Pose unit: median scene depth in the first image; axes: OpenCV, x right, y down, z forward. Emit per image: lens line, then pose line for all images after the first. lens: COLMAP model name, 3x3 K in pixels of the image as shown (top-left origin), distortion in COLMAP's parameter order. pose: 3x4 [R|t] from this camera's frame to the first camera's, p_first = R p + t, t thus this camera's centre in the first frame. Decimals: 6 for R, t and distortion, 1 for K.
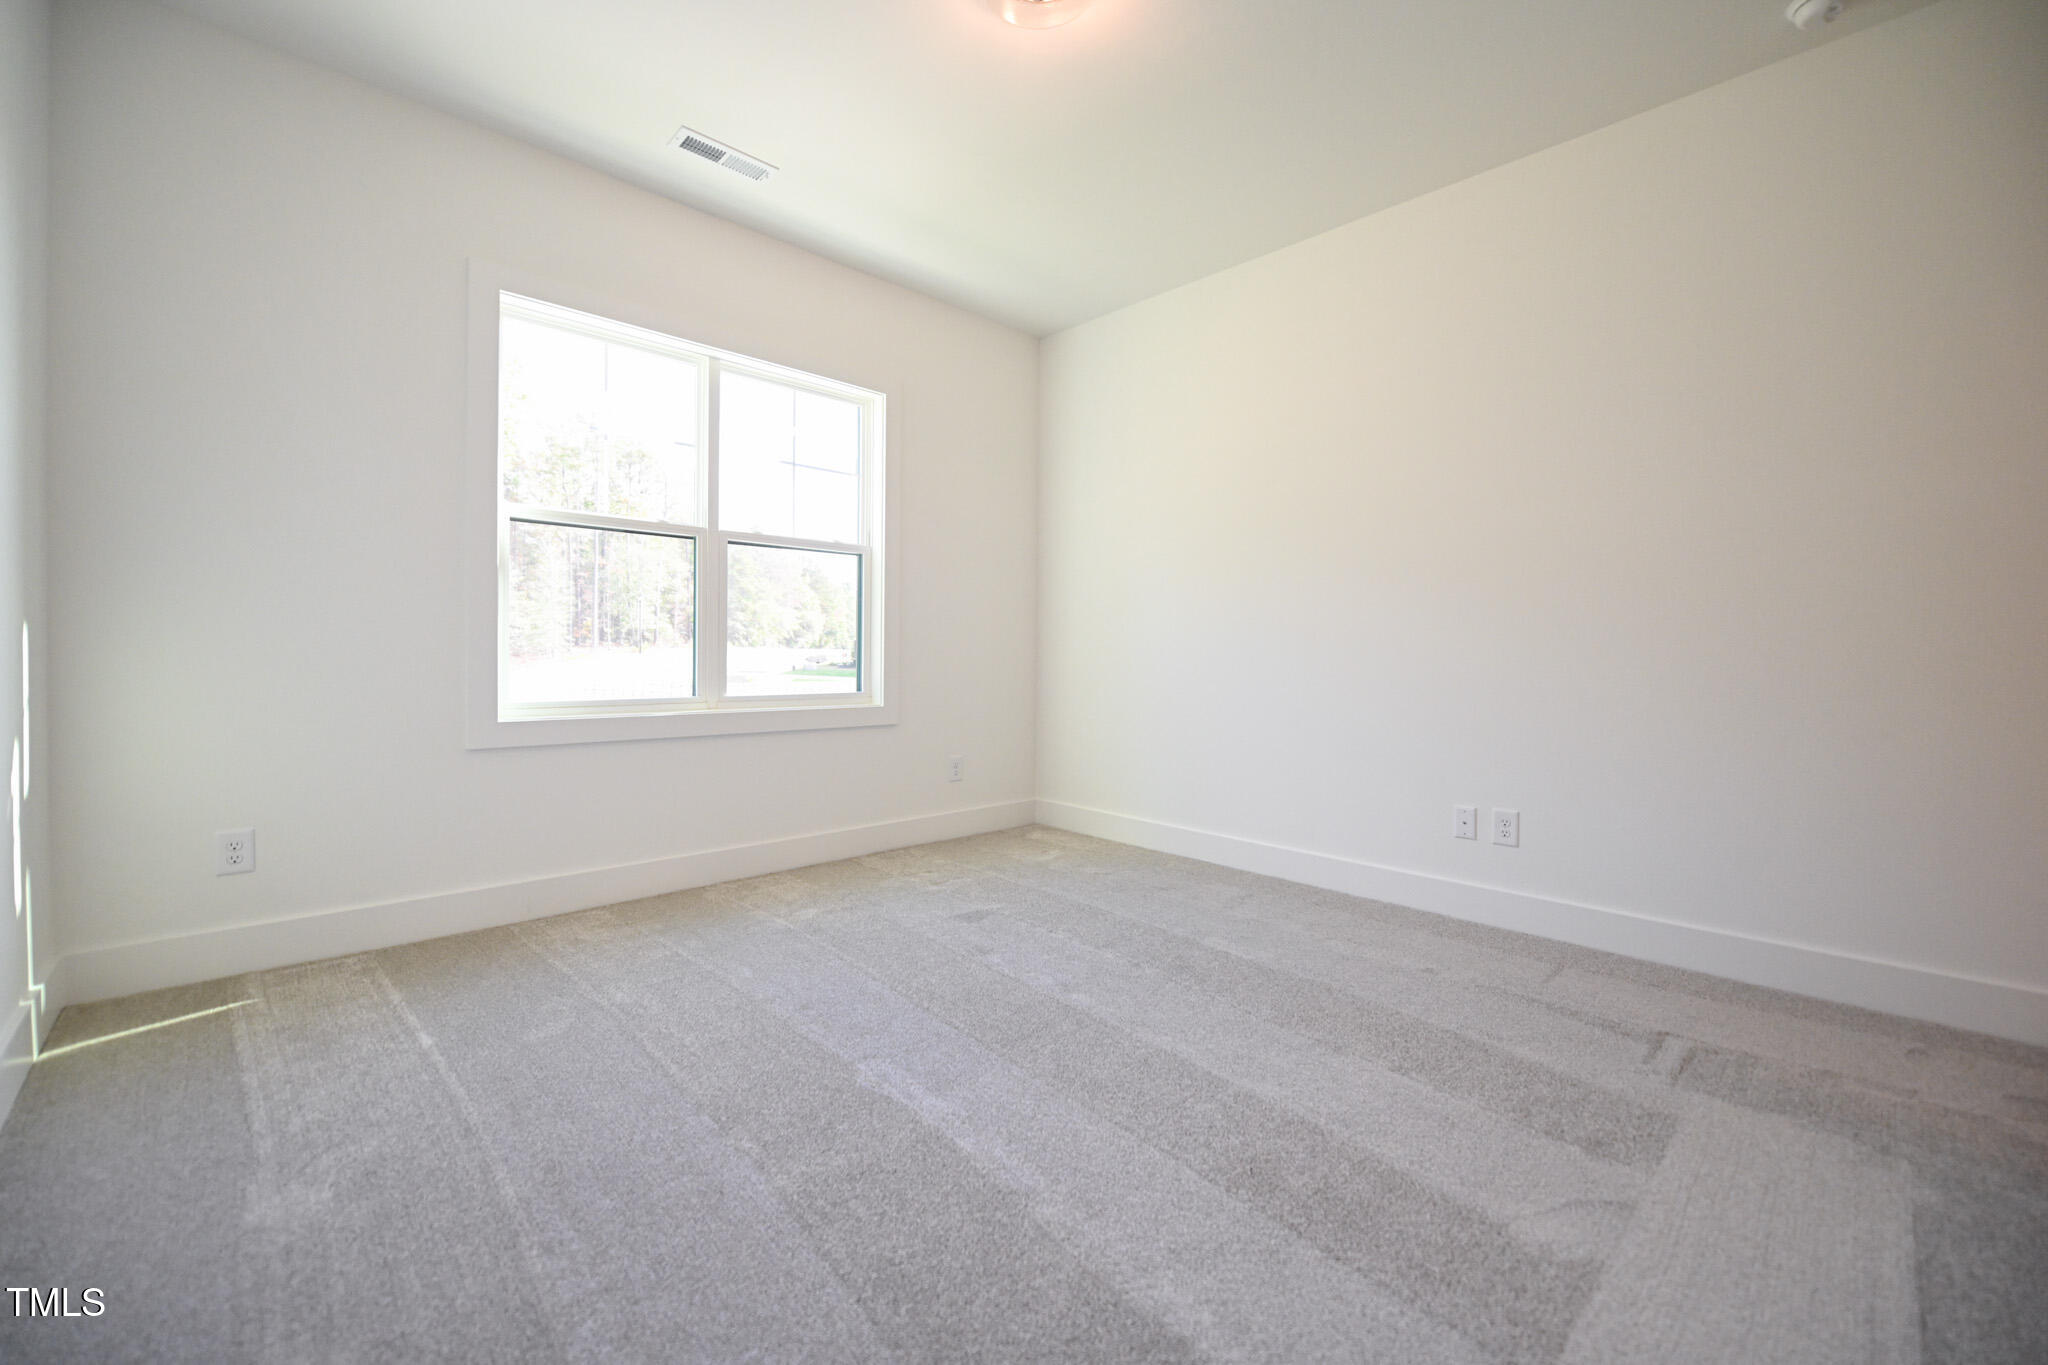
lens RADIAL K [[814.9, 0, 981.7], [0, 814.9, 685.7], [0, 0, 1]] dist [-0.009253, 0.000240]
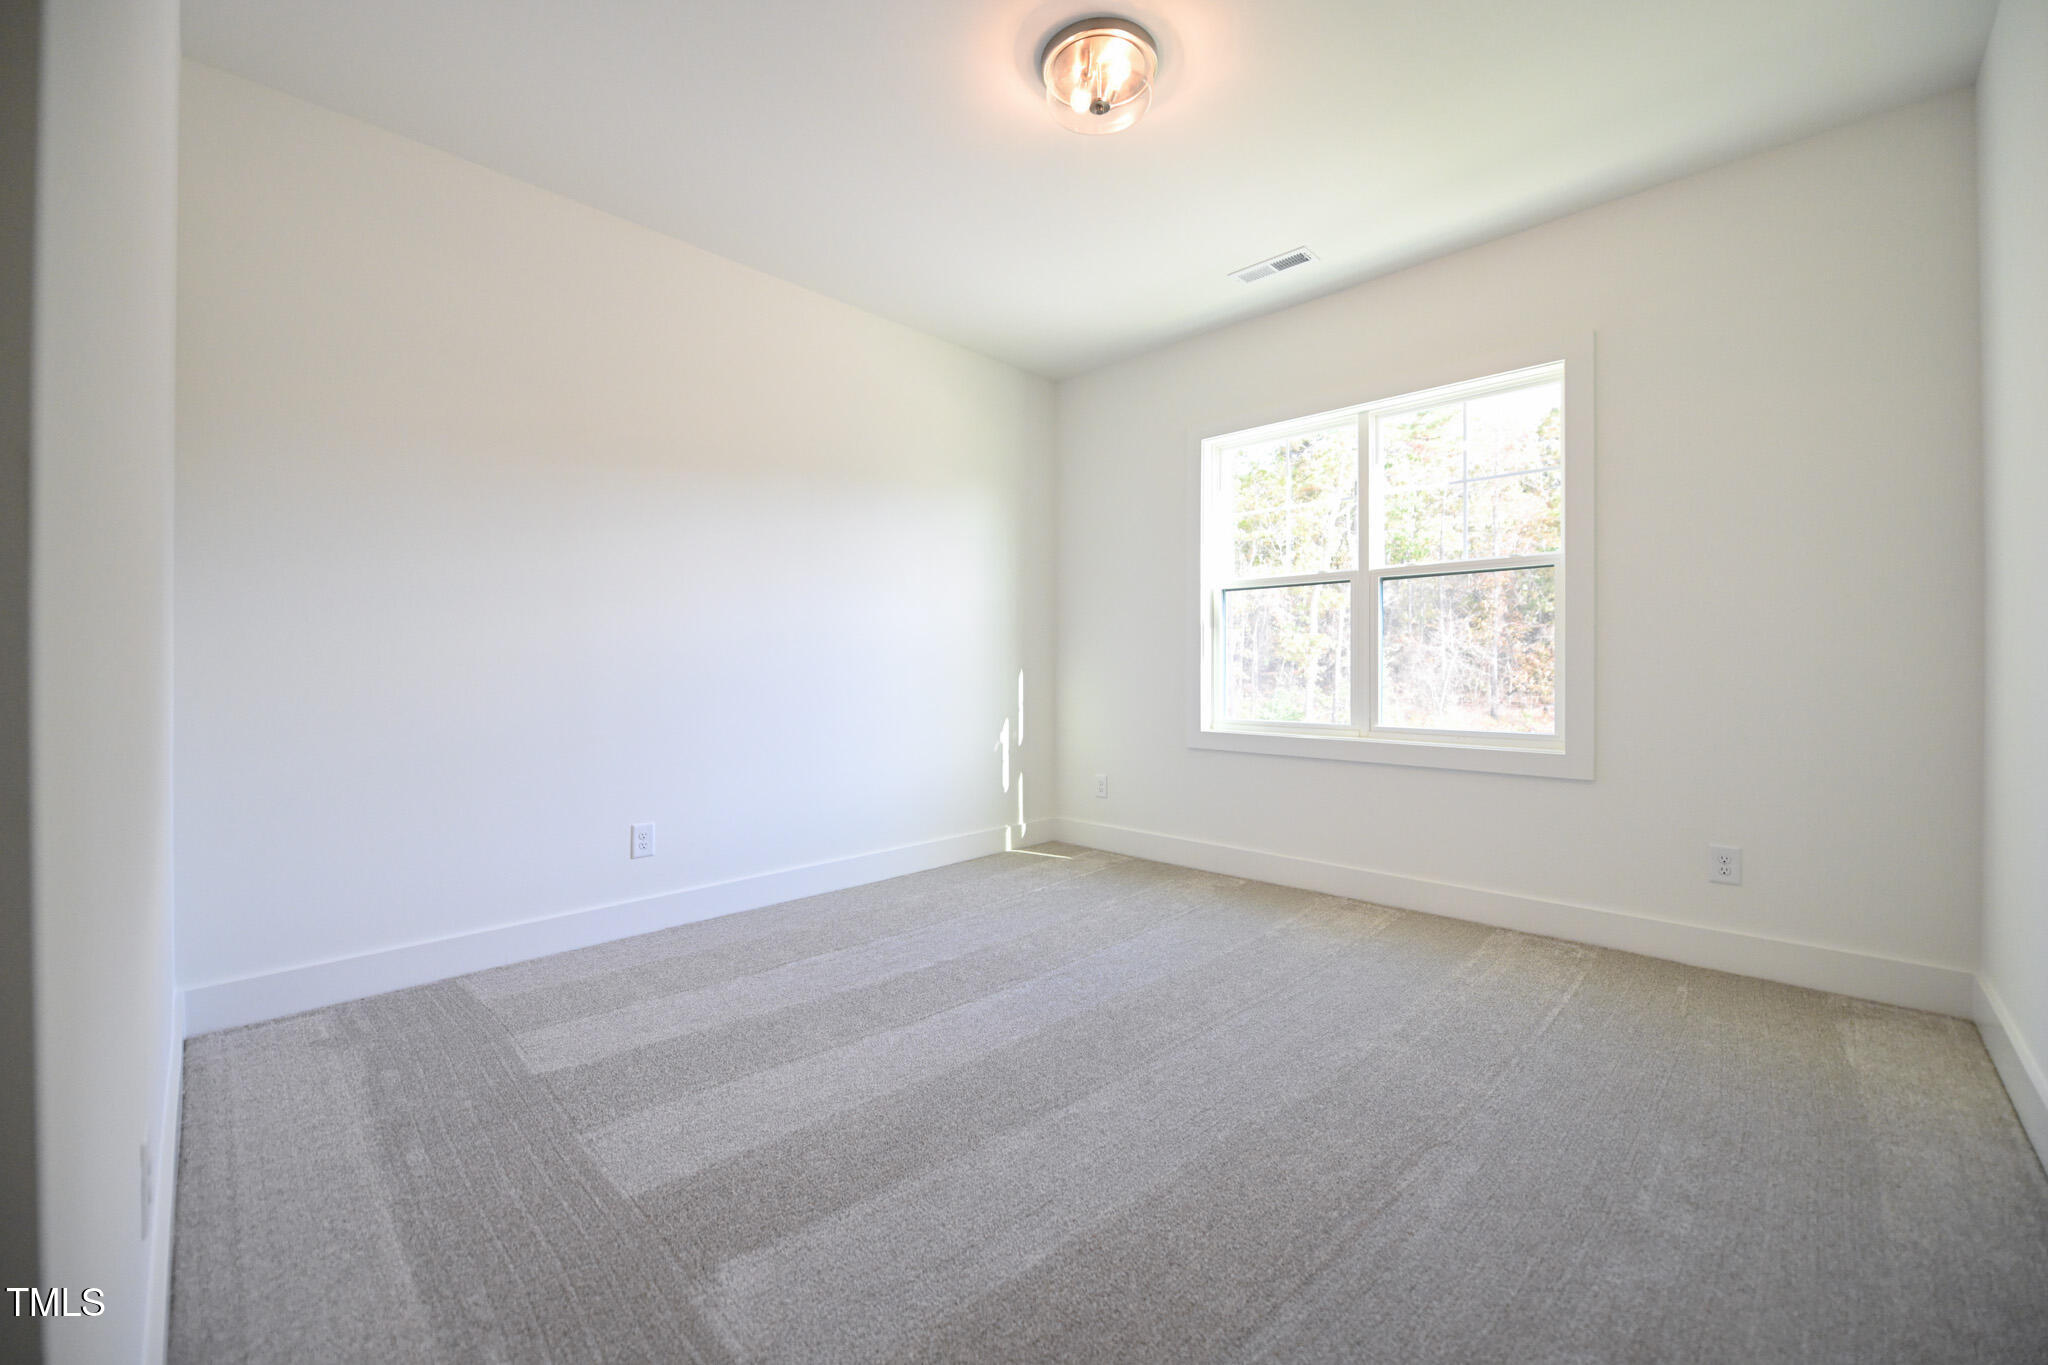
lens RADIAL K [[814.9, 0, 1024.0], [0, 814.9, 669.3], [0, 0, 1]] dist [-0.009253, 0.000240]
pose [[0.053456, -0.004804, -0.998559, 0.737746], [-0.038375, 0.999240, -0.006862, -0.038336], [0.997833, 0.038687, 0.053231, 0.514230]]
